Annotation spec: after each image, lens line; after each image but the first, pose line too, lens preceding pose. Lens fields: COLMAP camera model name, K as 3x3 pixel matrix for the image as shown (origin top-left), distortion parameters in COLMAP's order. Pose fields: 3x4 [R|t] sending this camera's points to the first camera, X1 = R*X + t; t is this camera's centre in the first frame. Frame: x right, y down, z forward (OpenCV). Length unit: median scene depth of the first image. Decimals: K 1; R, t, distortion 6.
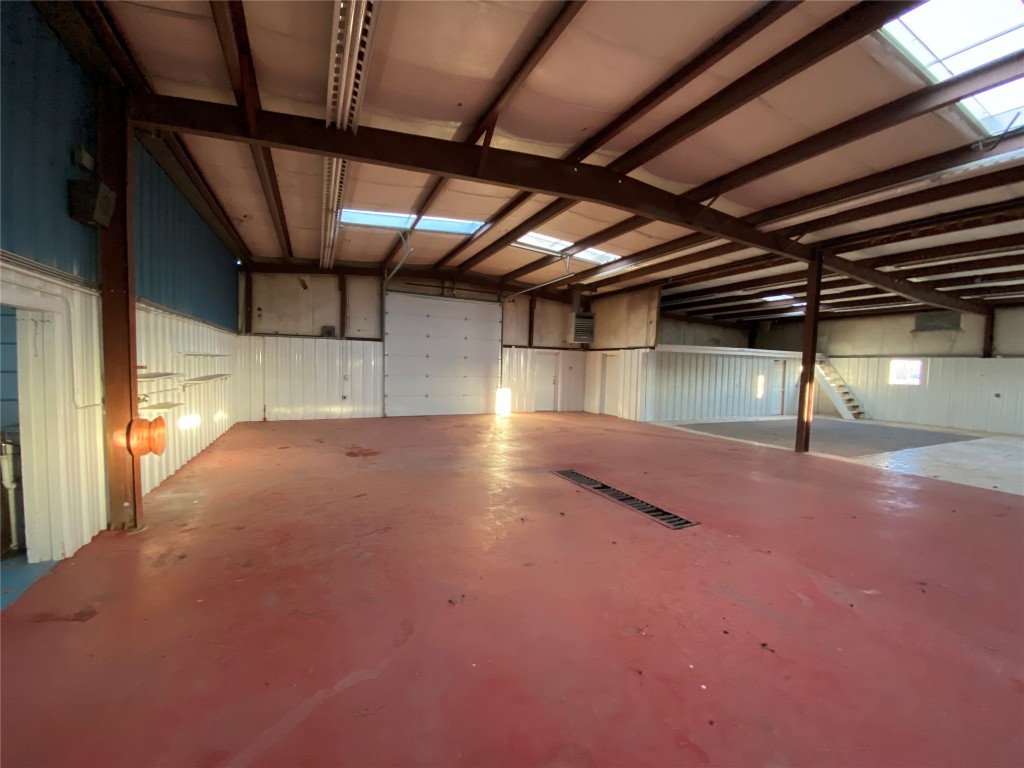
lens RADIAL K [[408.4, 0, 511.4], [0, 408.4, 388.1], [0, 0, 1]] dist [0.001093, -0.014009]
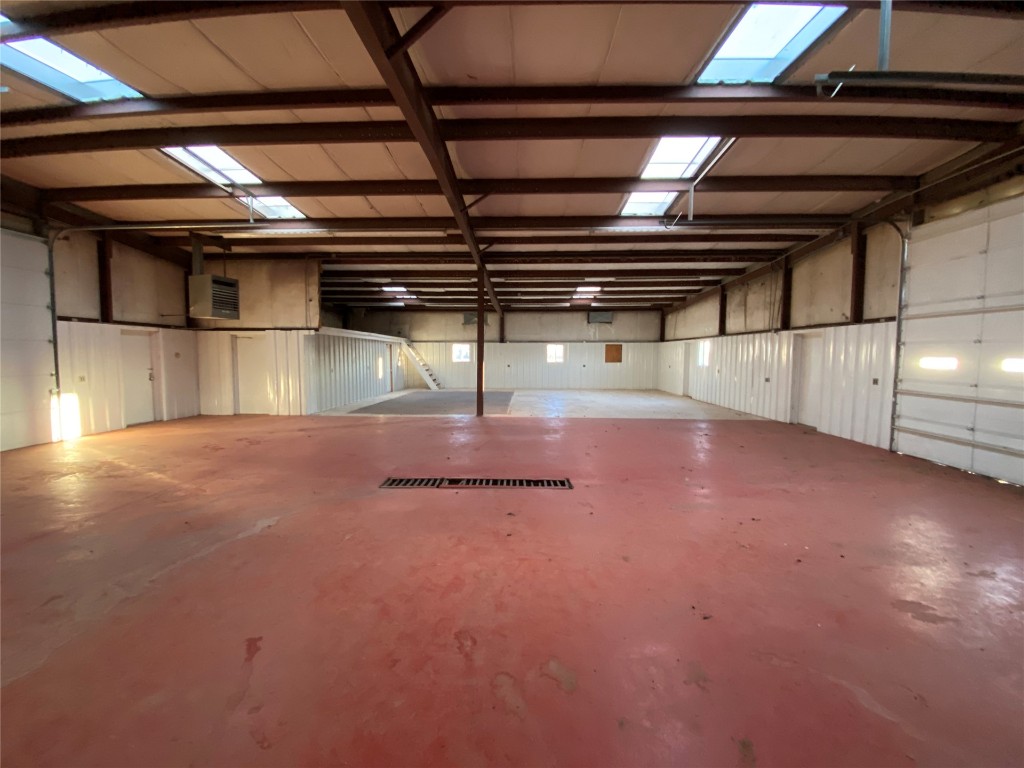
lens RADIAL K [[408.4, 0, 511.4], [0, 408.4, 388.1], [0, 0, 1]] dist [0.001093, -0.014009]
pose [[0.434363, -0.092931, 0.895931, -0.258925], [0.056459, 0.995517, 0.075889, -0.015742], [-0.898967, 0.017620, 0.437663, 0.229068]]
